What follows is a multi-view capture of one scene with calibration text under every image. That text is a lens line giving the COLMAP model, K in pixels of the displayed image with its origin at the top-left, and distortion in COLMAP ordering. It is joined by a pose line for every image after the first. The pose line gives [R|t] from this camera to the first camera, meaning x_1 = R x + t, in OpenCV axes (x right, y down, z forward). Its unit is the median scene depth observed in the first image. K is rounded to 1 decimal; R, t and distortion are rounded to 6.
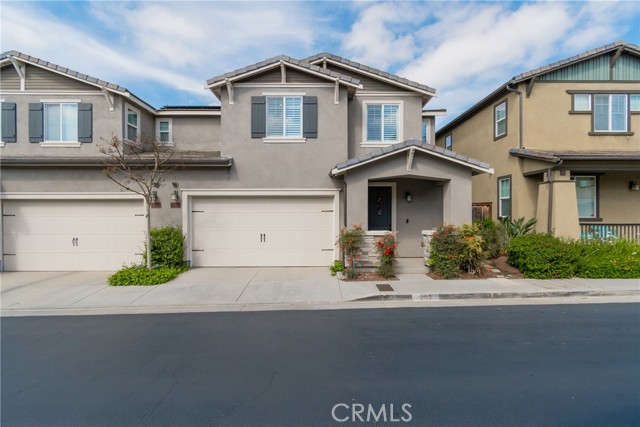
lens RADIAL K [[285.1, 0, 322.3], [0, 285.1, 214.0], [0, 0, 1]] dist [0.003818, -0.000894]
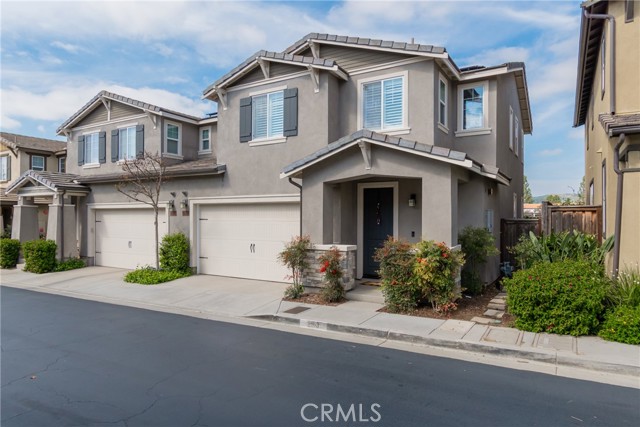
lens RADIAL K [[405.3, 0, 320.0], [0, 405.3, 213.5], [0, 0, 1]] dist [0.003510, 0.001712]
pose [[0.848843, -0.001023, -0.528645, 0.692750], [-0.006927, 0.999891, -0.013057, -0.013696], [0.528600, 0.014746, 0.848743, -0.004915]]
